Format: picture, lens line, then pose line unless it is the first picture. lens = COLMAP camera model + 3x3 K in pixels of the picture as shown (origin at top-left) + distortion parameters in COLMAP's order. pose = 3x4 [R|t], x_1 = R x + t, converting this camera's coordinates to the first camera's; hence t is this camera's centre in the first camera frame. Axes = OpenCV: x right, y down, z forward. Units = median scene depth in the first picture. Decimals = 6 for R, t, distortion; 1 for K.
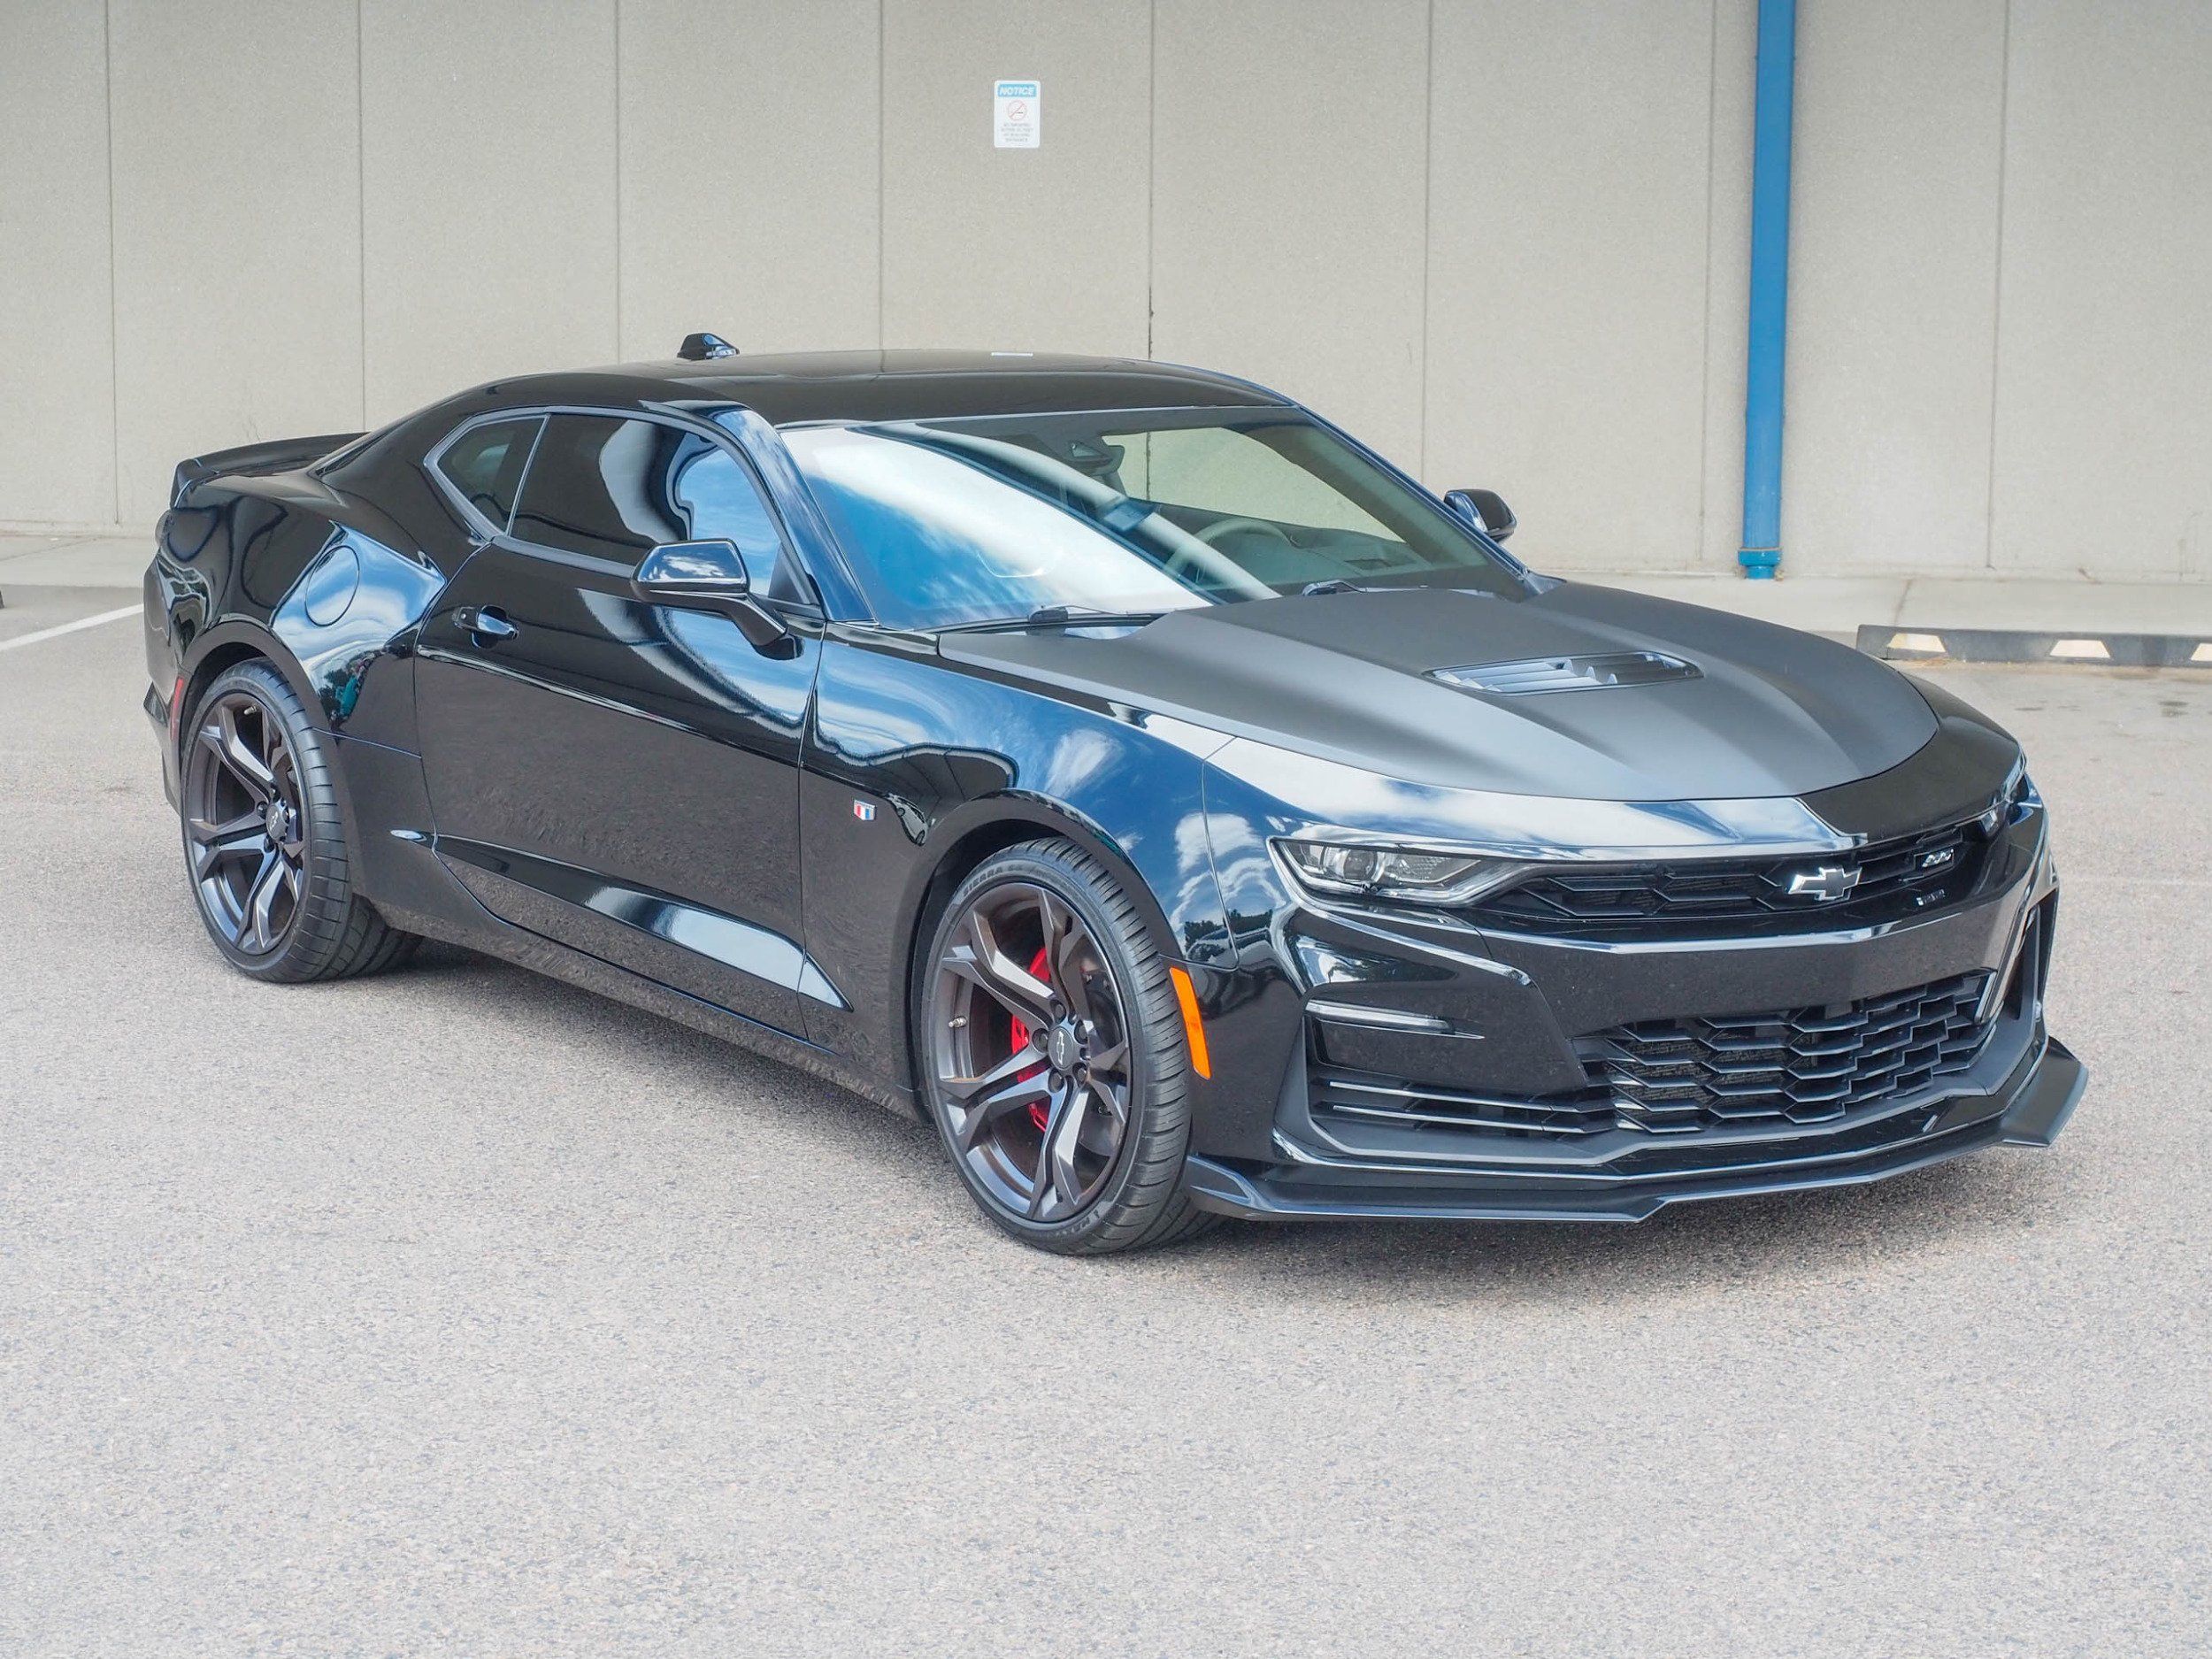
lens RADIAL K [[4675.7, 0, 1100.8], [0, 4675.7, 870.4], [0, 0, 1]] dist [-0.014191, 0.000000]
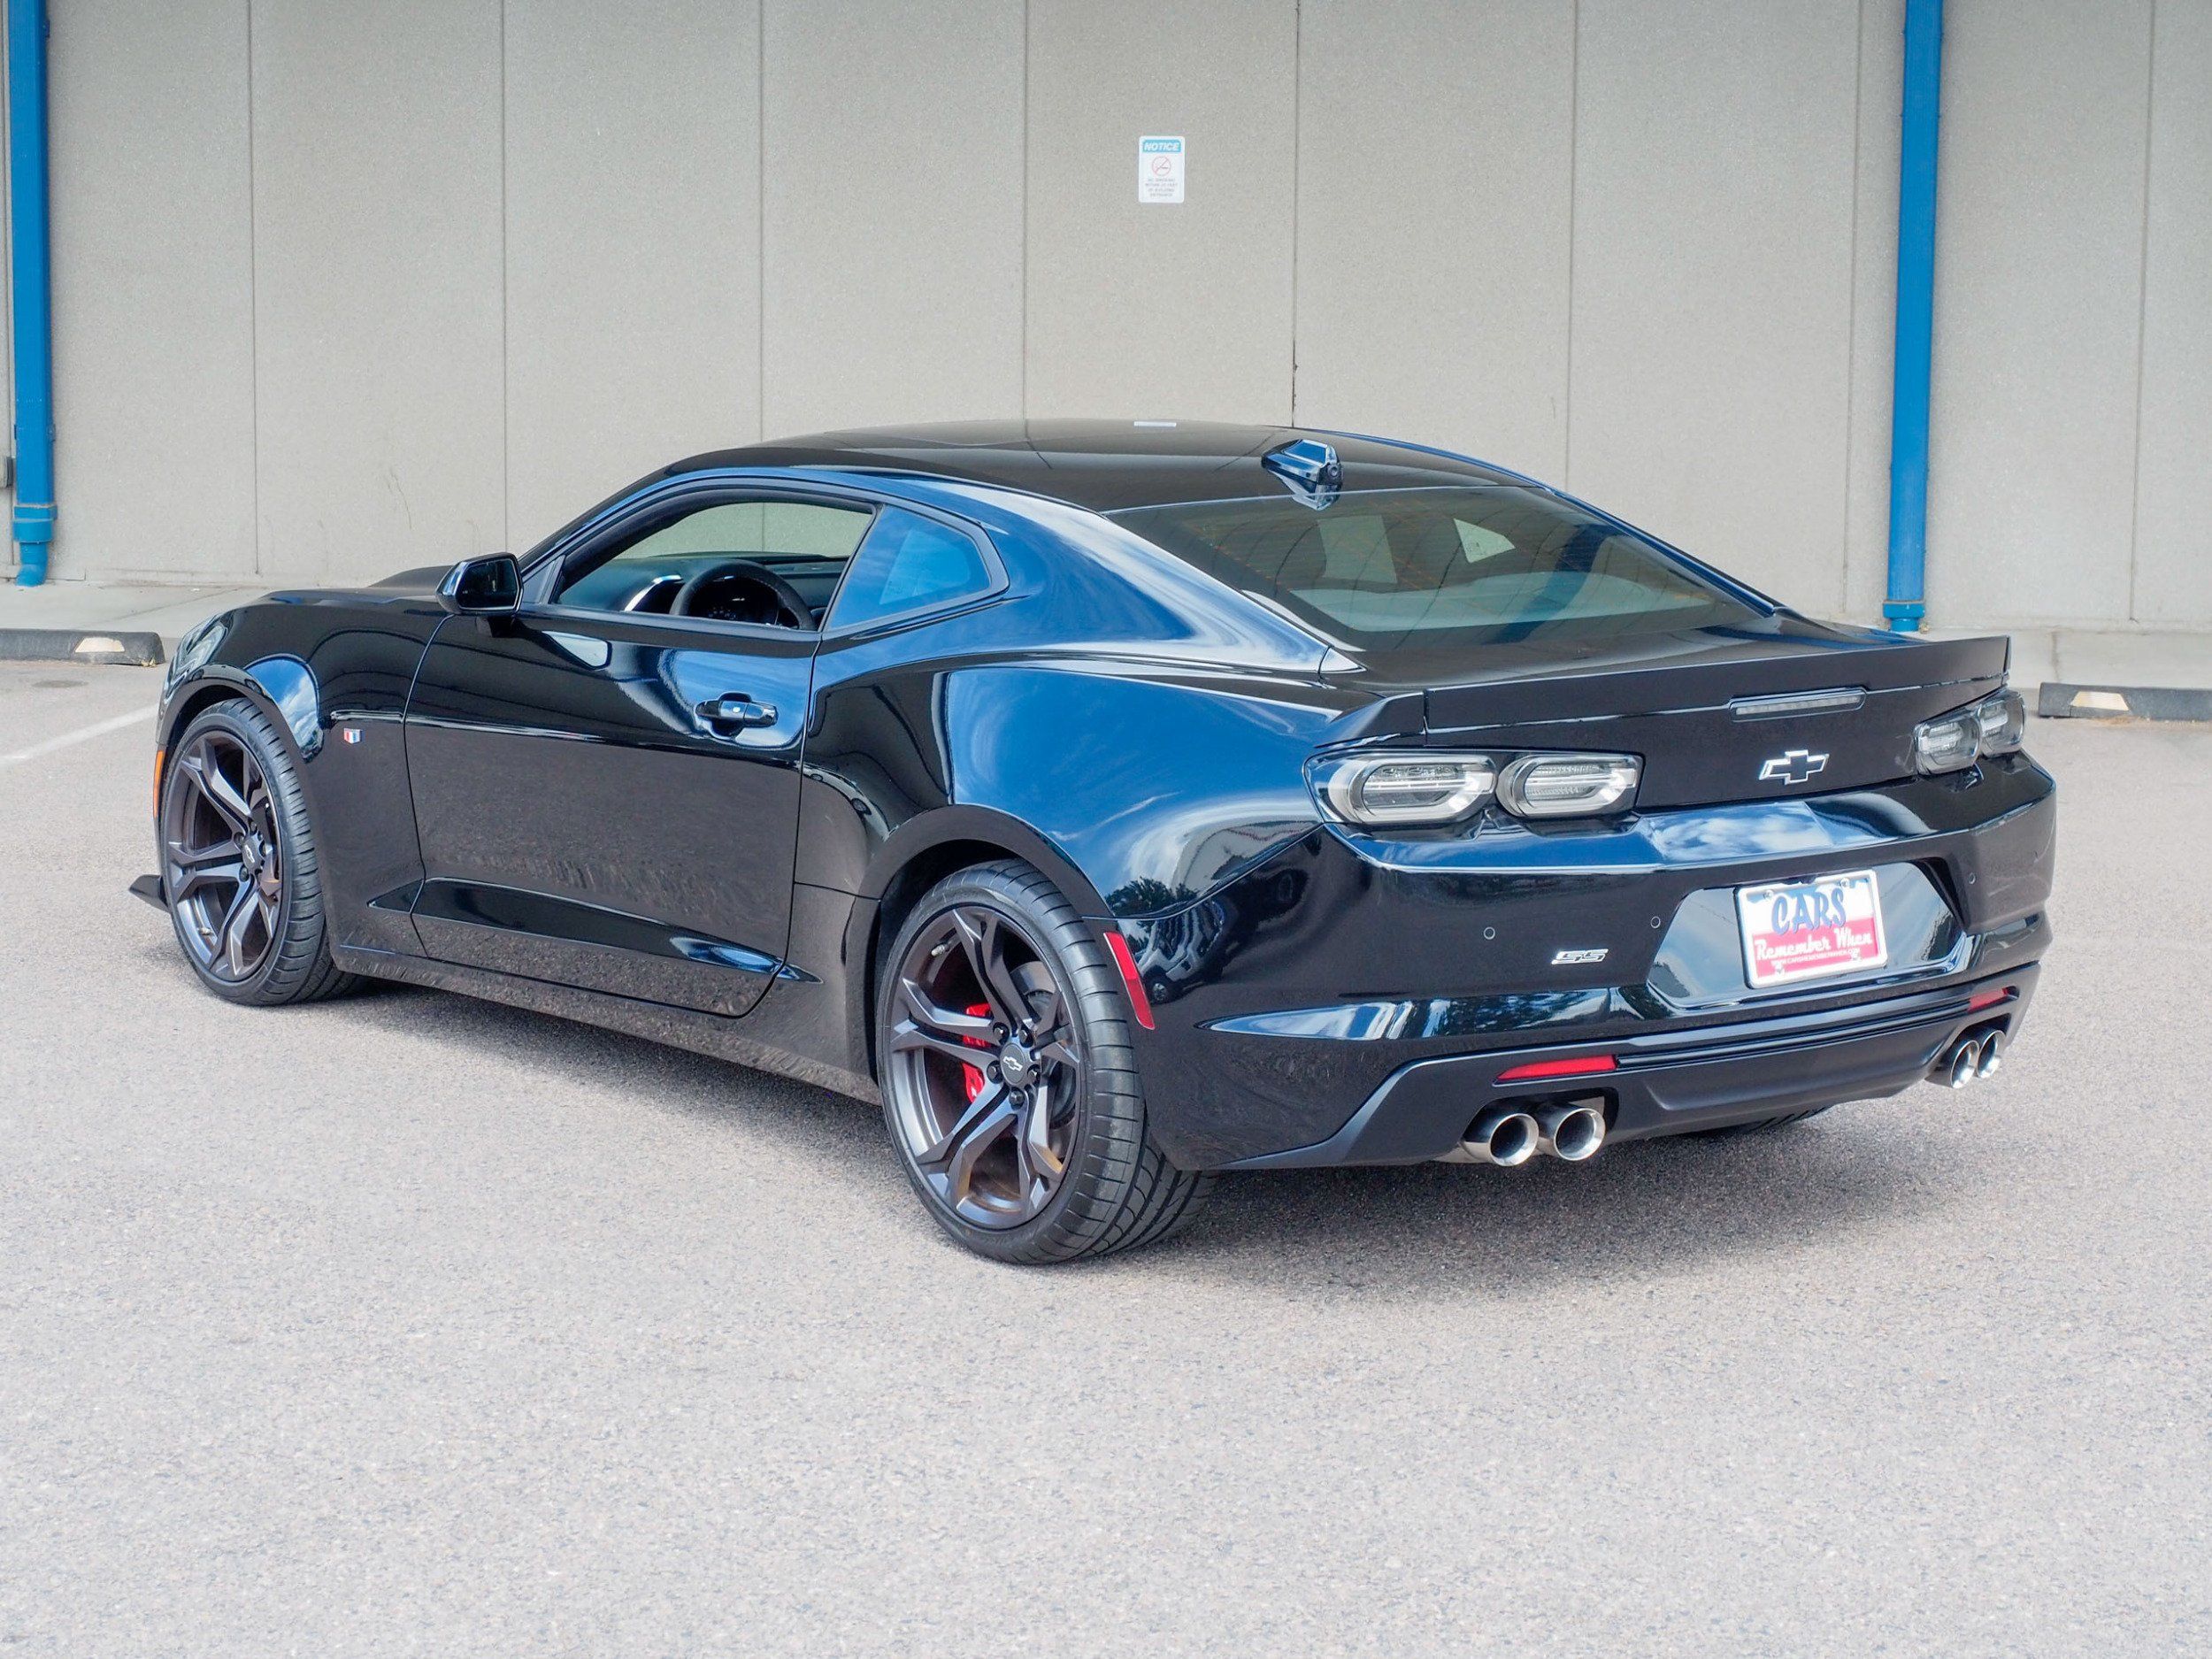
lens RADIAL K [[4483.1, 0, 1111.7], [0, 4483.1, 768.4], [0, 0, 1]] dist [-0.022139, 0.000000]
pose [[0.999942, -0.000160, 0.010751, -0.093891], [0.000428, 0.999688, -0.024959, -0.021075], [-0.010744, 0.024962, 0.999631, 0.092390]]
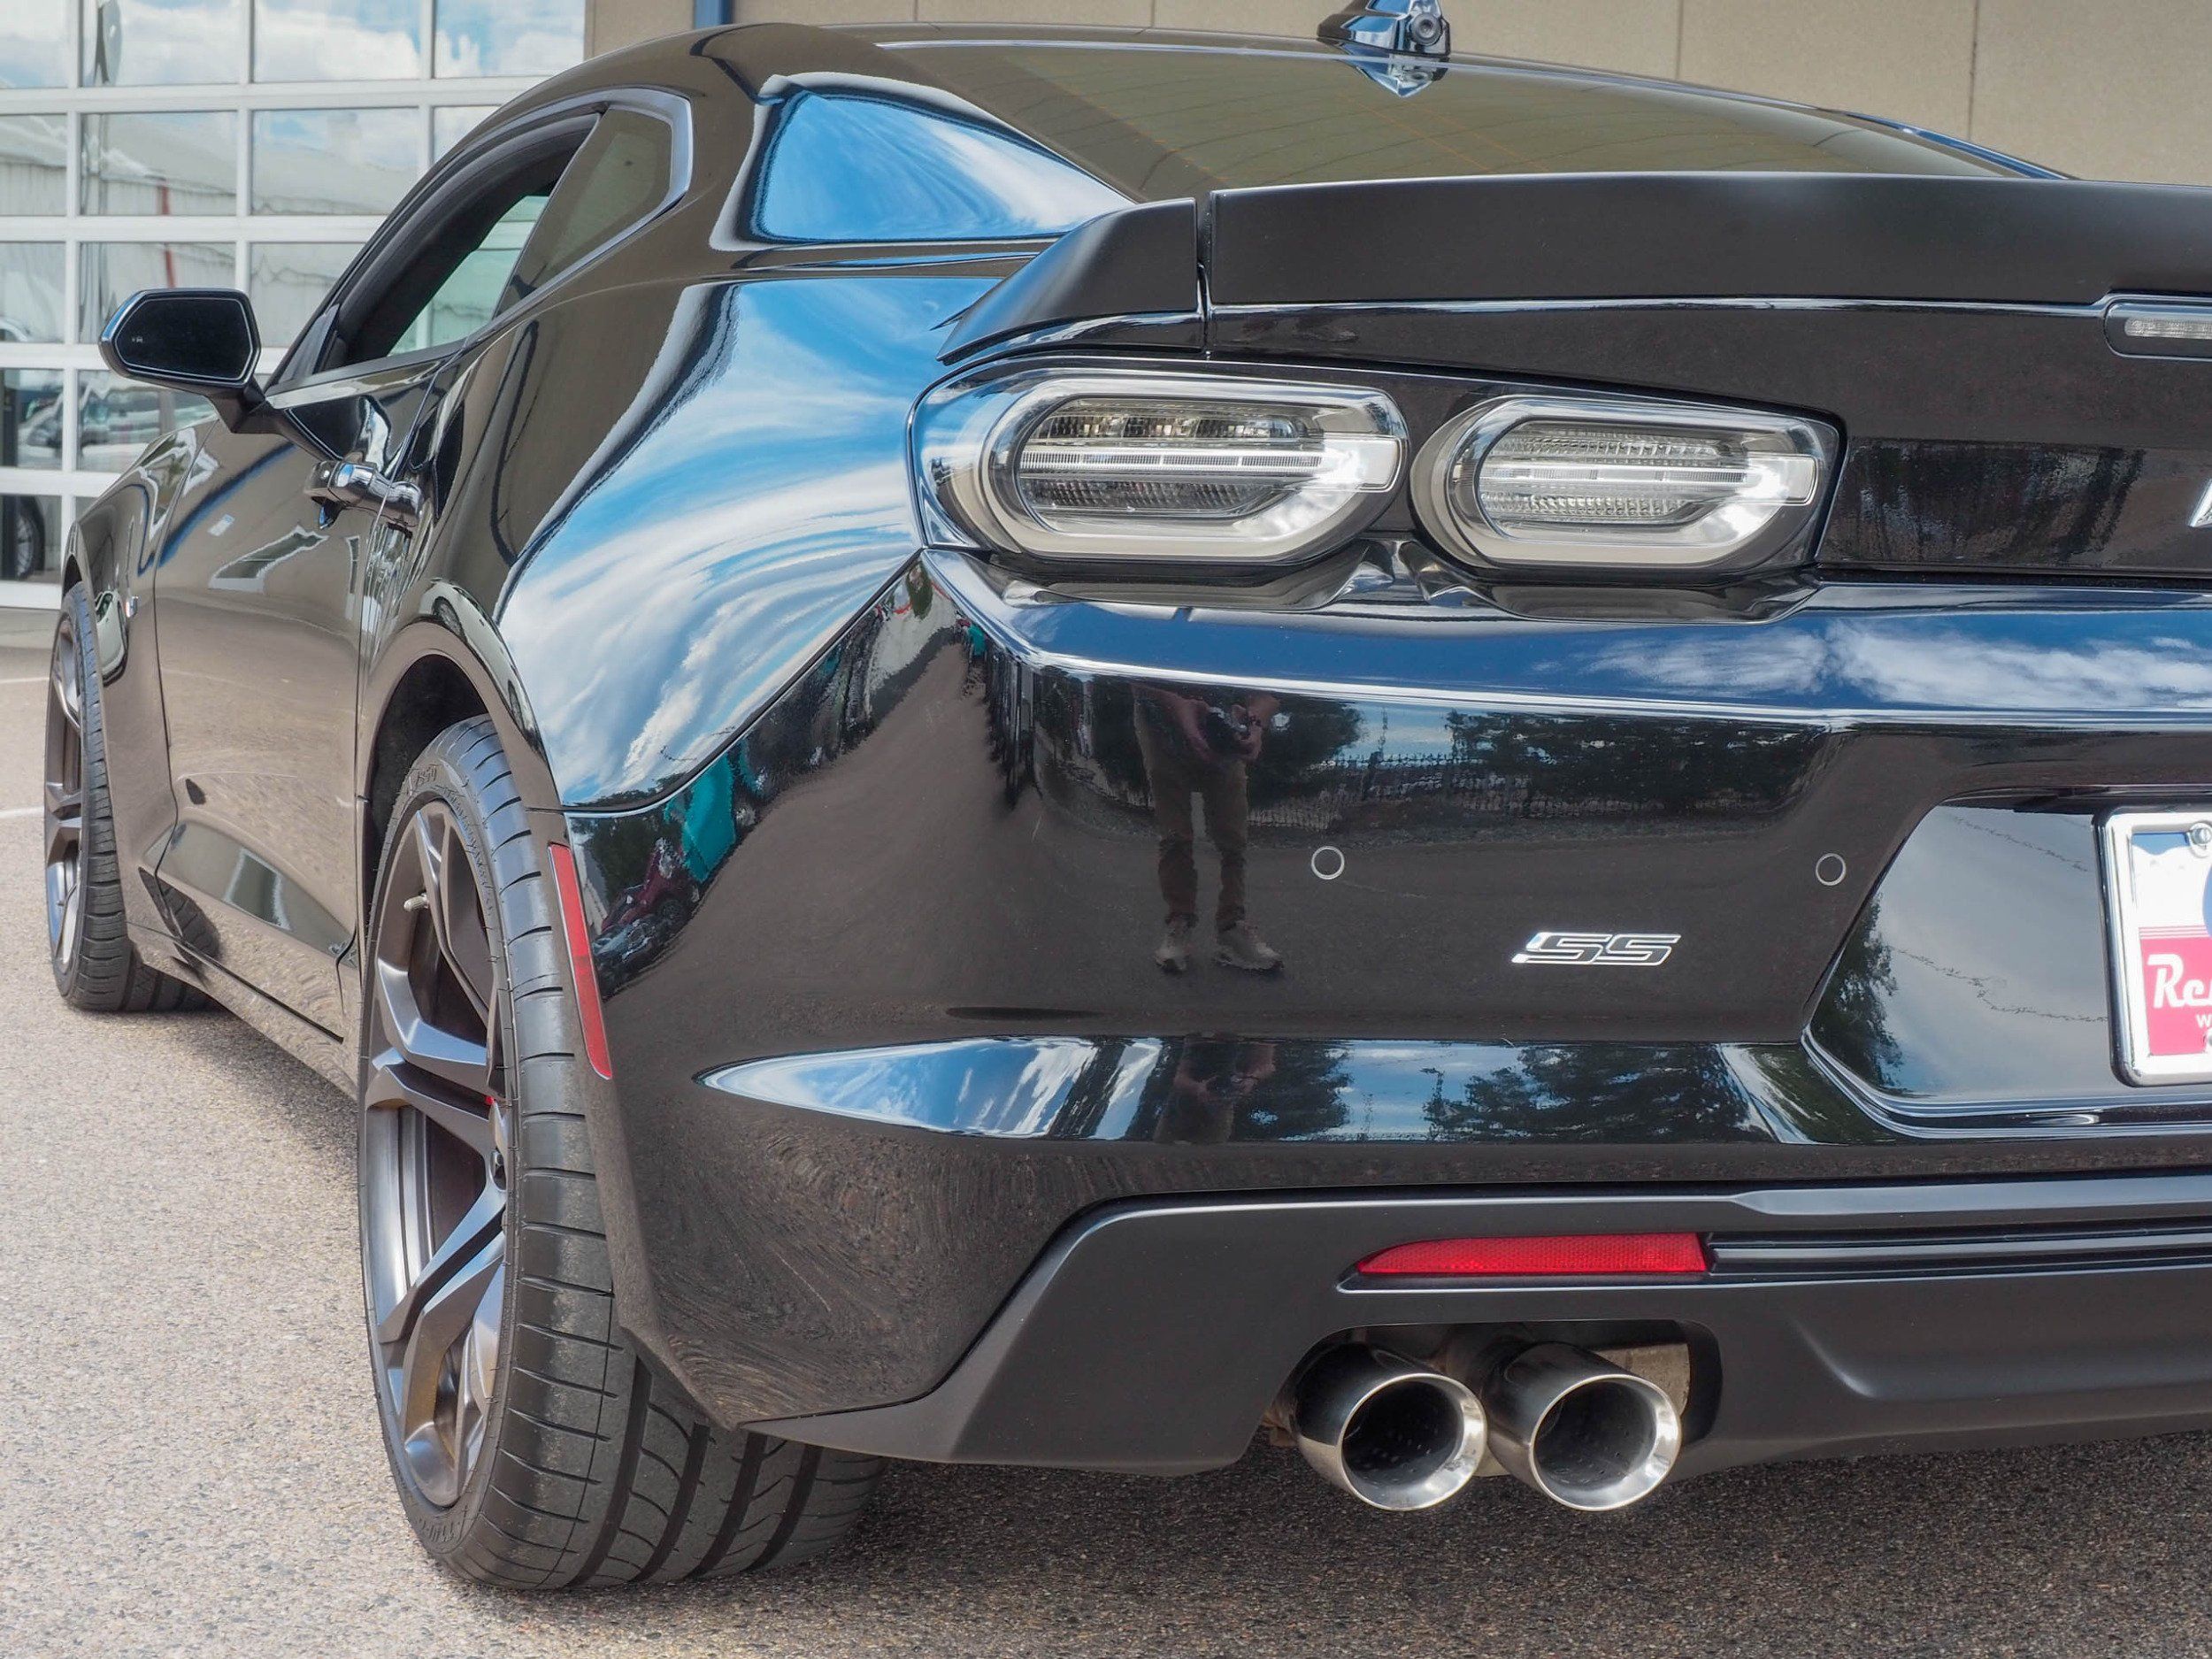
lens RADIAL K [[3382.6, 0, 1083.7], [0, 3382.6, 844.5], [0, 0, 1]] dist [0.006017, 0.000000]
pose [[0.967170, 0.053598, -0.248415, 0.037159], [-0.068241, 0.996379, -0.050706, 0.002167], [0.244798, 0.065994, 0.967326, 0.764641]]
